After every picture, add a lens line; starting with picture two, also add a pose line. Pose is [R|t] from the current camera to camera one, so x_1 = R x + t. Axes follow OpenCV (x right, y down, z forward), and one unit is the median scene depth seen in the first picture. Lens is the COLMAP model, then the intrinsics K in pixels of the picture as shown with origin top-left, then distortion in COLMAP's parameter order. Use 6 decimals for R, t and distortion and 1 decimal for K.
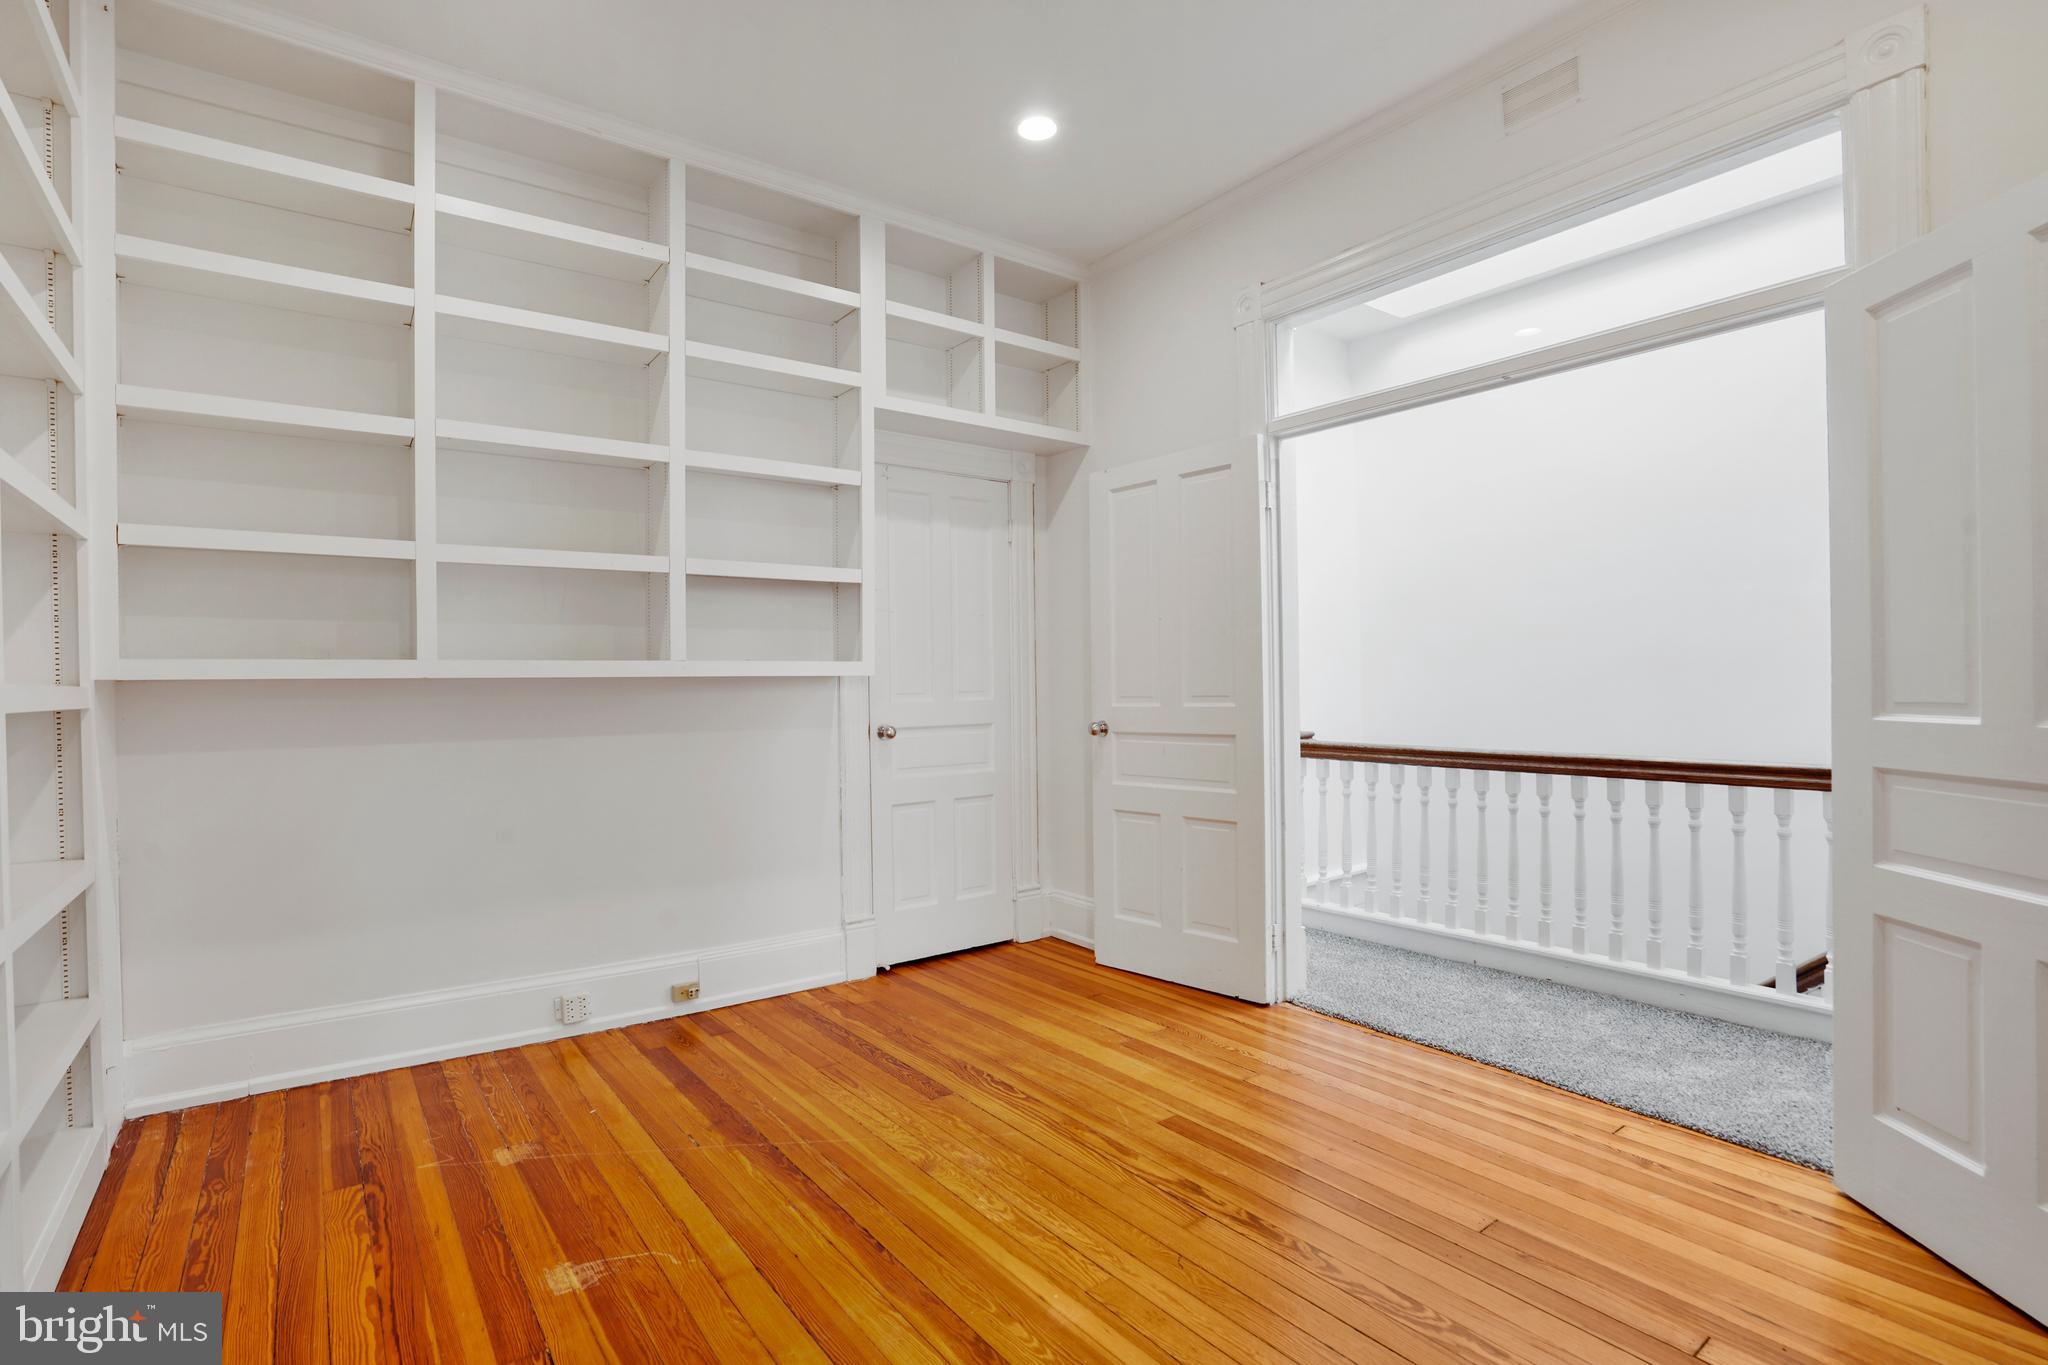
lens RADIAL K [[978.3, 0, 1014.3], [0, 978.3, 686.6], [0, 0, 1]] dist [-0.020038, 0.000298]
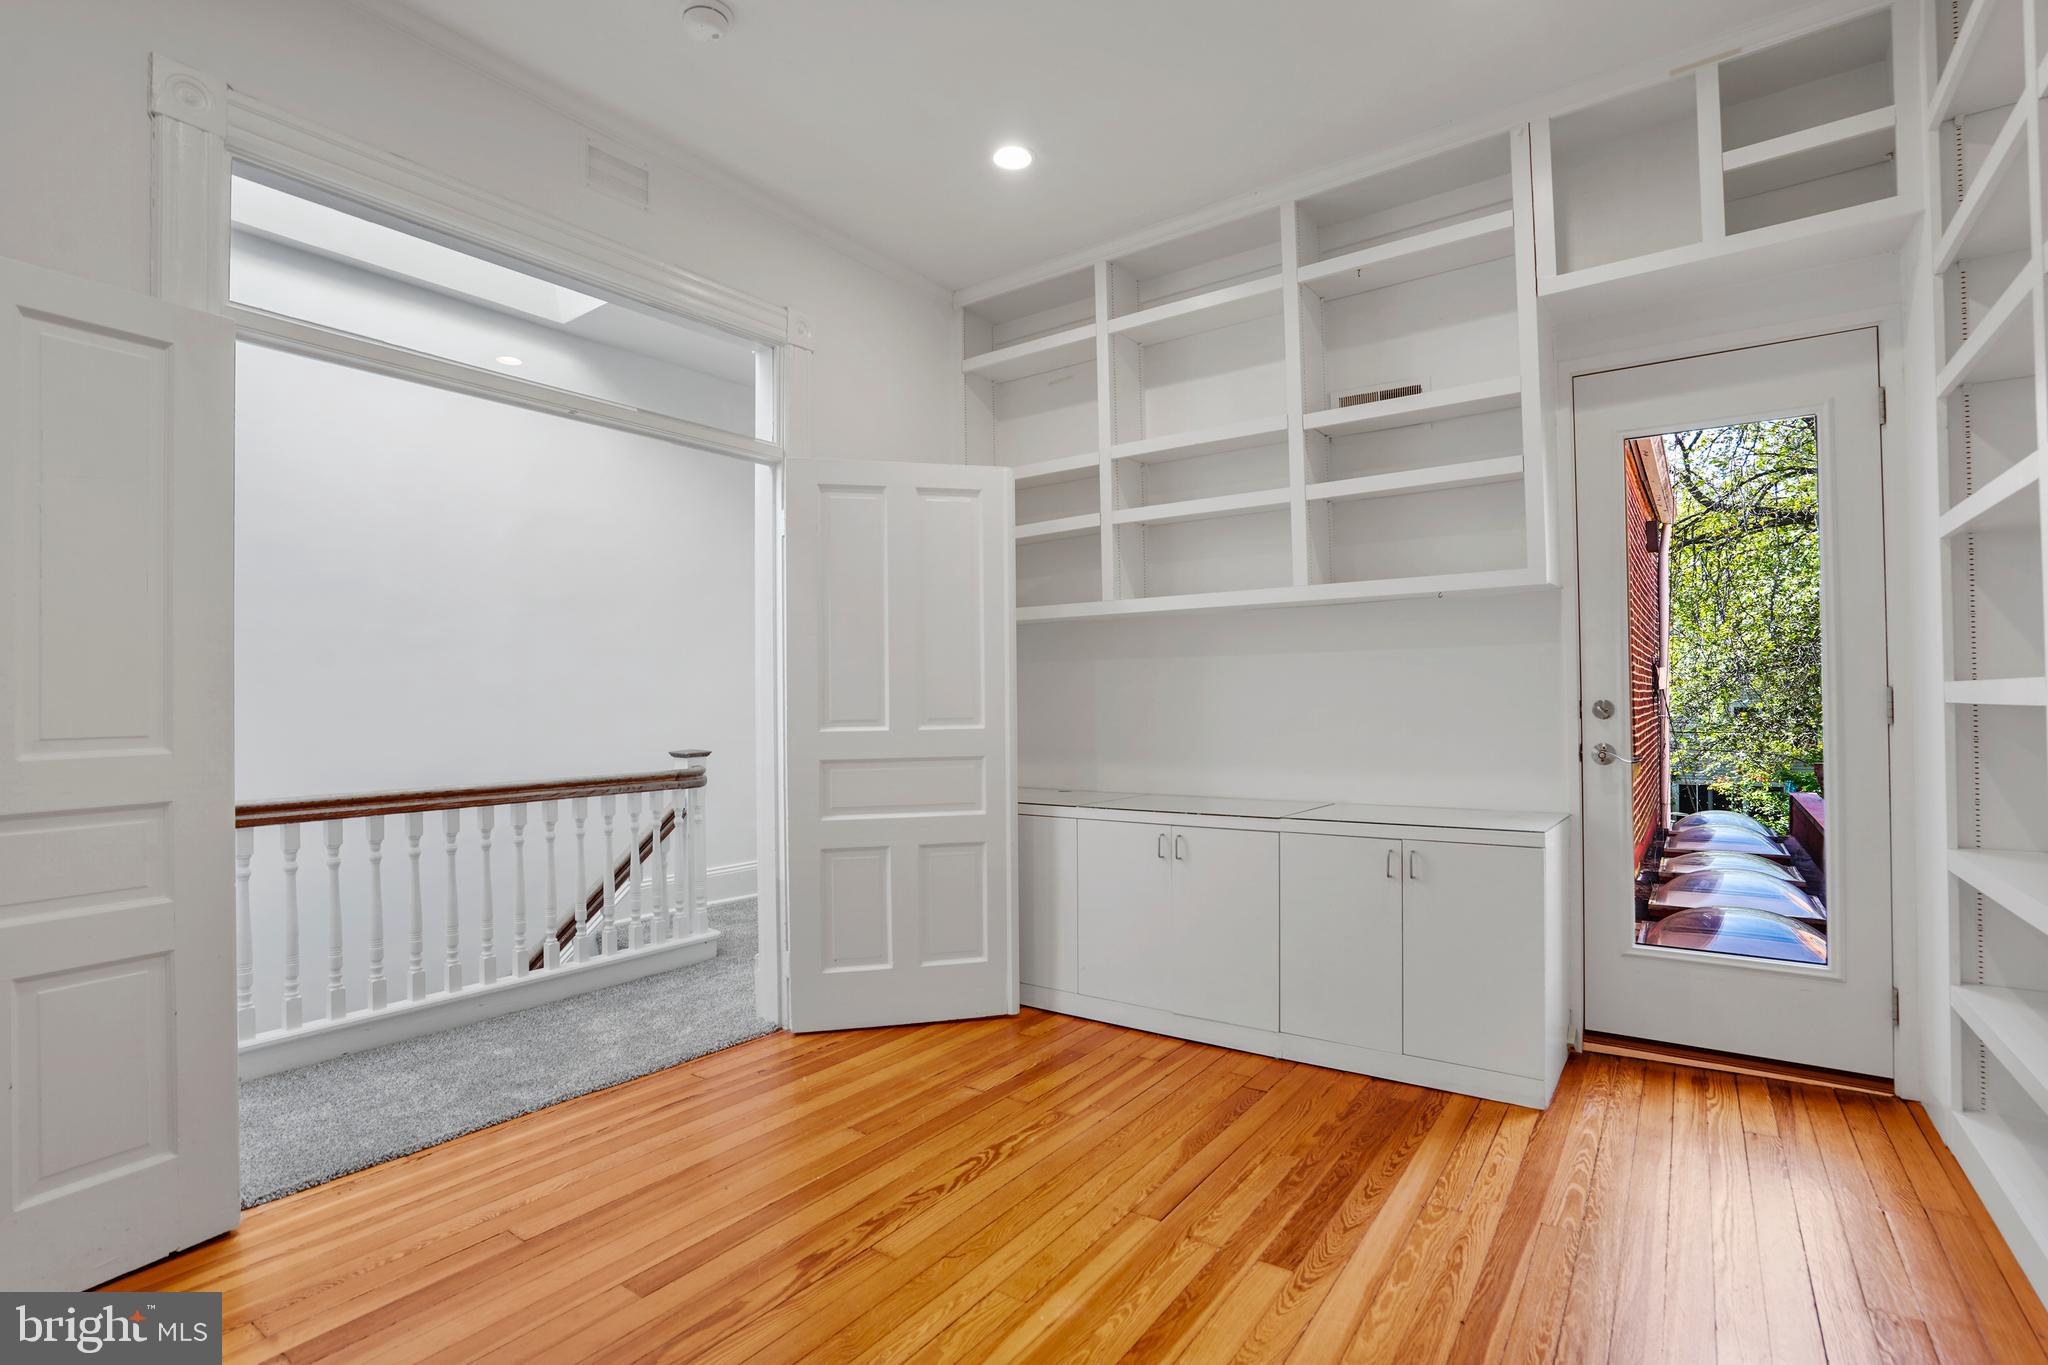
lens RADIAL K [[978.3, 0, 1014.3], [0, 978.3, 686.6], [0, 0, 1]] dist [-0.020038, 0.000298]
pose [[-0.294489, 0.031597, 0.955132, -0.599253], [0.019061, 0.999449, -0.027186, 0.007226], [-0.955465, 0.010200, -0.294929, 0.860979]]
